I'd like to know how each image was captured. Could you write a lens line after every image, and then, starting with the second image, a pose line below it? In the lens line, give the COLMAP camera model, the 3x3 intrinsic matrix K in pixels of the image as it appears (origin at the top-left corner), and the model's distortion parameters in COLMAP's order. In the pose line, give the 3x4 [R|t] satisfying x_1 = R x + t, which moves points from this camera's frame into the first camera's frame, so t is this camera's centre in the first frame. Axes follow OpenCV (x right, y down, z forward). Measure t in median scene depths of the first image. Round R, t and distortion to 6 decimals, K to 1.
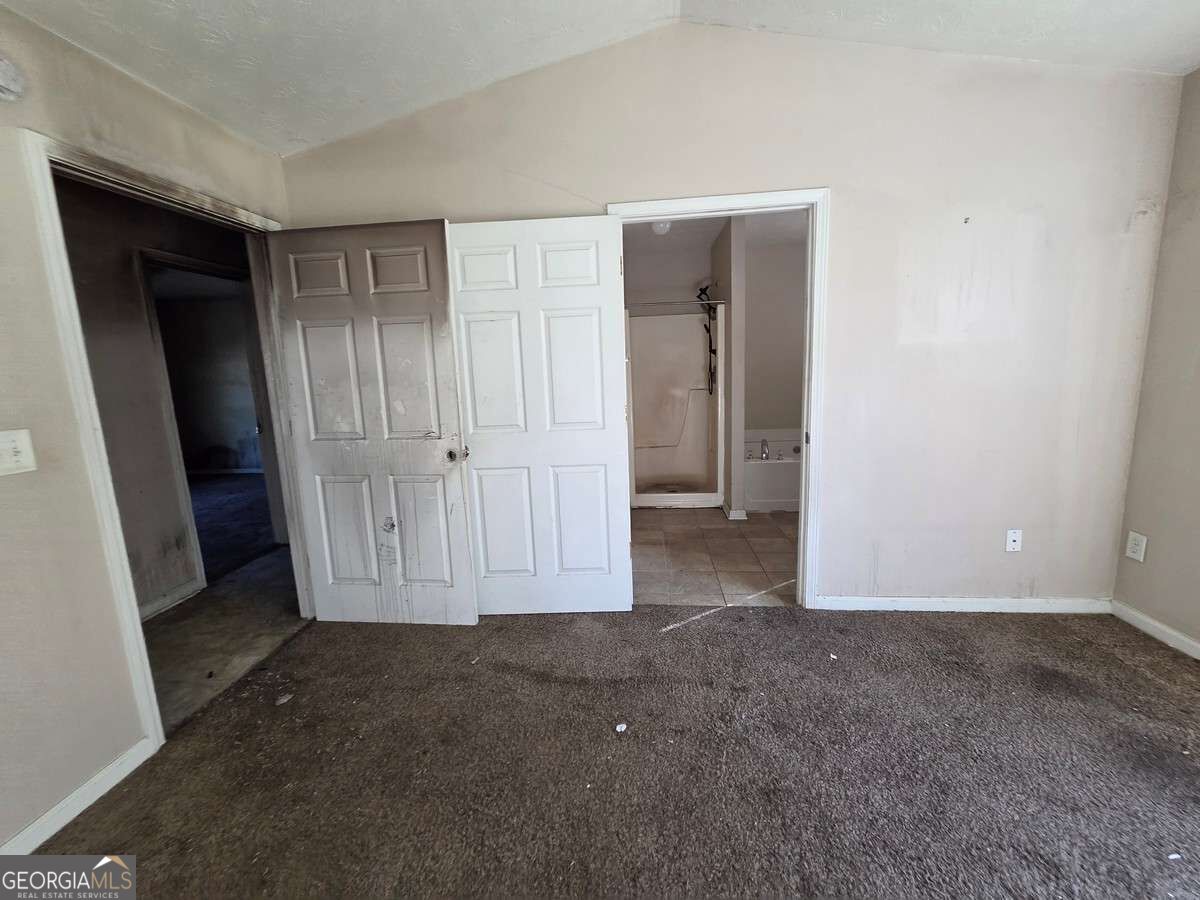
lens RADIAL K [[495.3, 0, 601.6], [0, 495.3, 445.2], [0, 0, 1]] dist [0.000470, 0.000232]
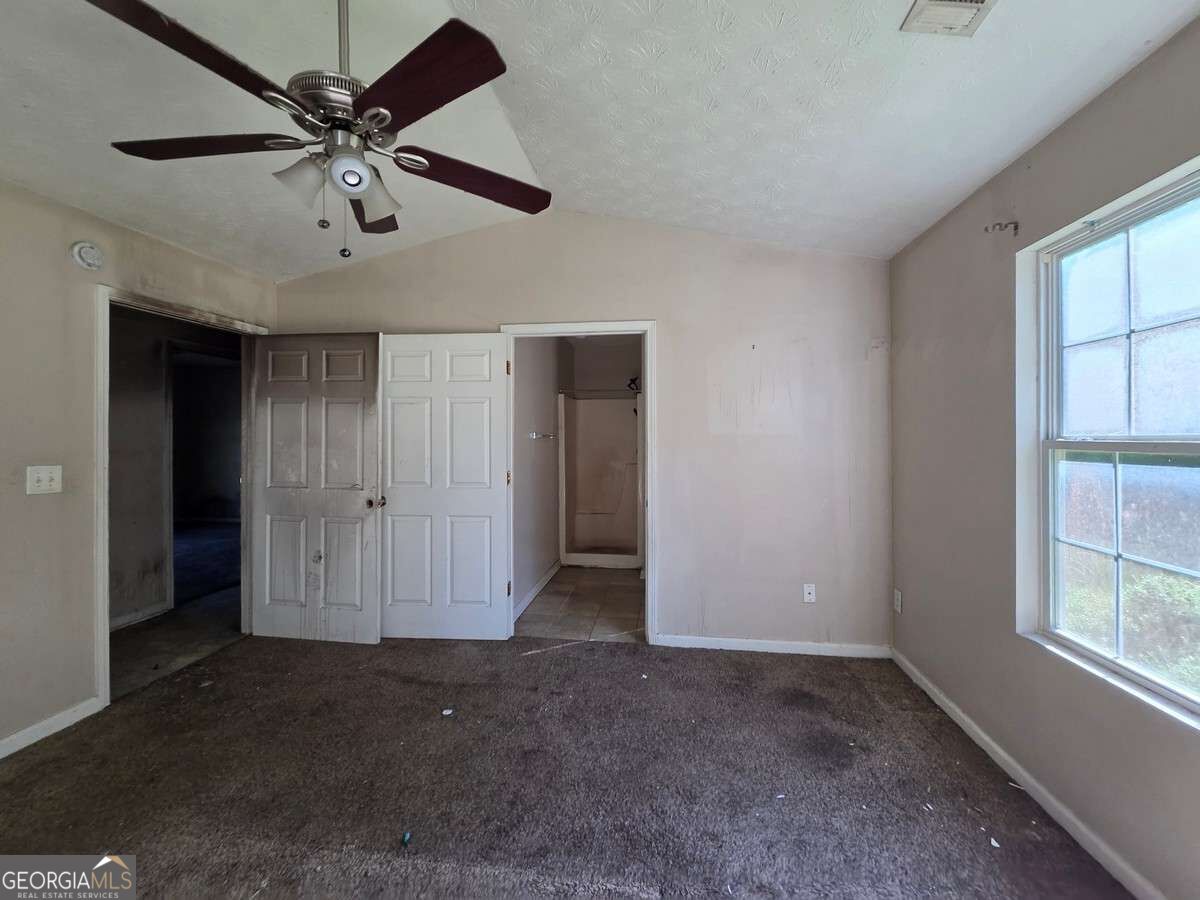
lens RADIAL K [[495.3, 0, 600.3], [0, 495.3, 438.9], [0, 0, 1]] dist [0.000470, 0.000232]
pose [[0.998811, 0.040447, -0.027209, 0.329755], [-0.044249, 0.986465, -0.157891, 0.032441], [0.020454, 0.158907, 0.987082, -0.297437]]
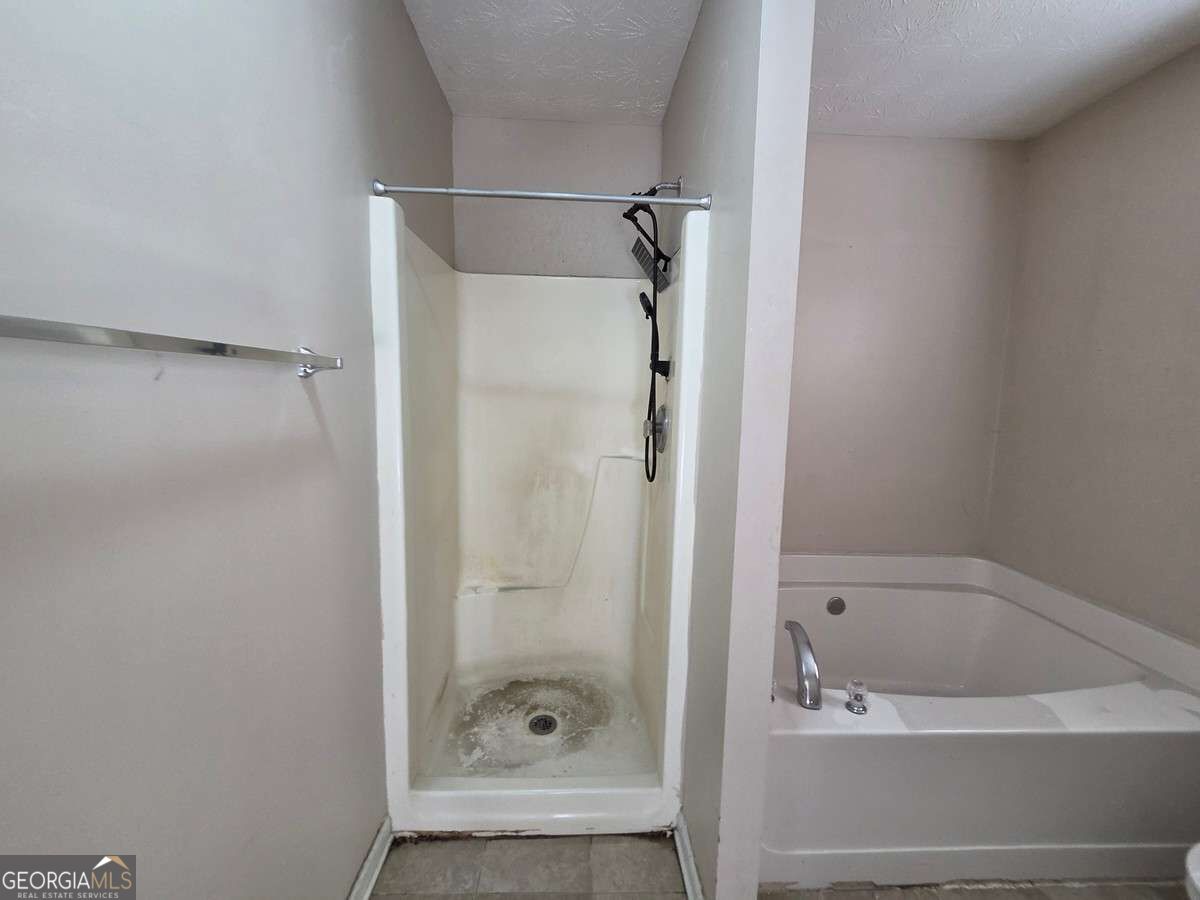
lens RADIAL K [[495.3, 0, 598.3], [0, 495.3, 450.9], [0, 0, 1]] dist [0.000470, 0.000232]
pose [[0.987976, 0.046848, 0.147342, 0.257434], [-0.039789, 0.997931, -0.050499, -0.216606], [-0.149403, 0.044029, 0.987796, 1.305420]]
